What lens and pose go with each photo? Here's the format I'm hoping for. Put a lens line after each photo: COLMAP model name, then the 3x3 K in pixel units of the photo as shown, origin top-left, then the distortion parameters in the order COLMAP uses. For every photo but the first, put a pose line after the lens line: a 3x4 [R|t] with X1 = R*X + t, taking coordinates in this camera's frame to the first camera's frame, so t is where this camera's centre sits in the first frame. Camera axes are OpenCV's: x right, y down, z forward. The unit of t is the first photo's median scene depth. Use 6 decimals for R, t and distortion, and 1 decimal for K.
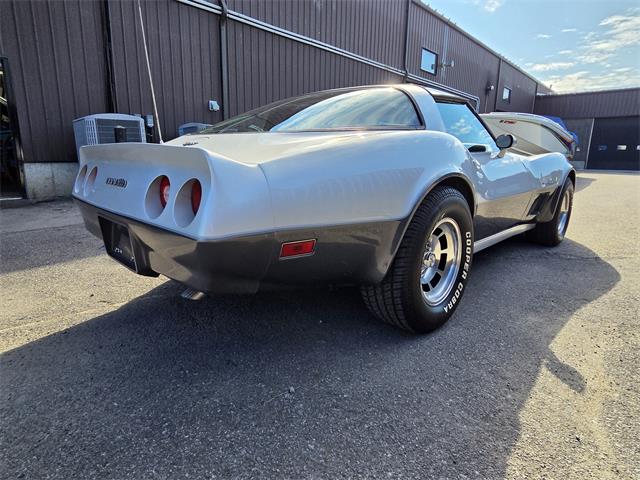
lens RADIAL K [[368.5, 0, 312.0], [0, 368.5, 237.8], [0, 0, 1]] dist [-0.003202, -0.003388]
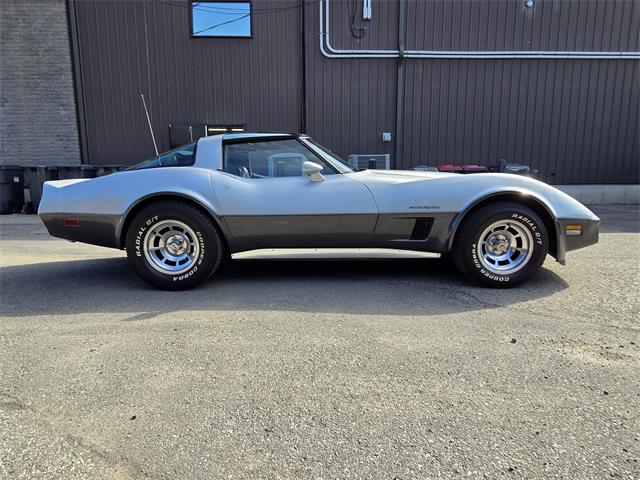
lens RADIAL K [[368.5, 0, 312.0], [0, 368.5, 237.8], [0, 0, 1]] dist [-0.003202, -0.003388]
pose [[0.702844, 0.094339, -0.705061, 0.226487], [-0.138893, 0.990290, -0.005952, -0.005893], [0.697653, 0.102111, 0.709122, 0.034058]]
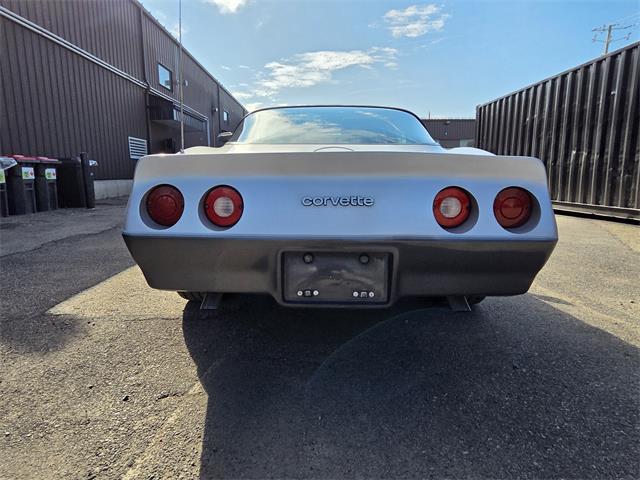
lens RADIAL K [[368.5, 0, 312.0], [0, 368.5, 237.8], [0, 0, 1]] dist [-0.003202, -0.003388]
pose [[0.729040, -0.134590, 0.671108, -0.111287], [0.163304, 0.986365, 0.020414, -0.010234], [-0.664705, 0.094712, 0.741078, 0.047191]]
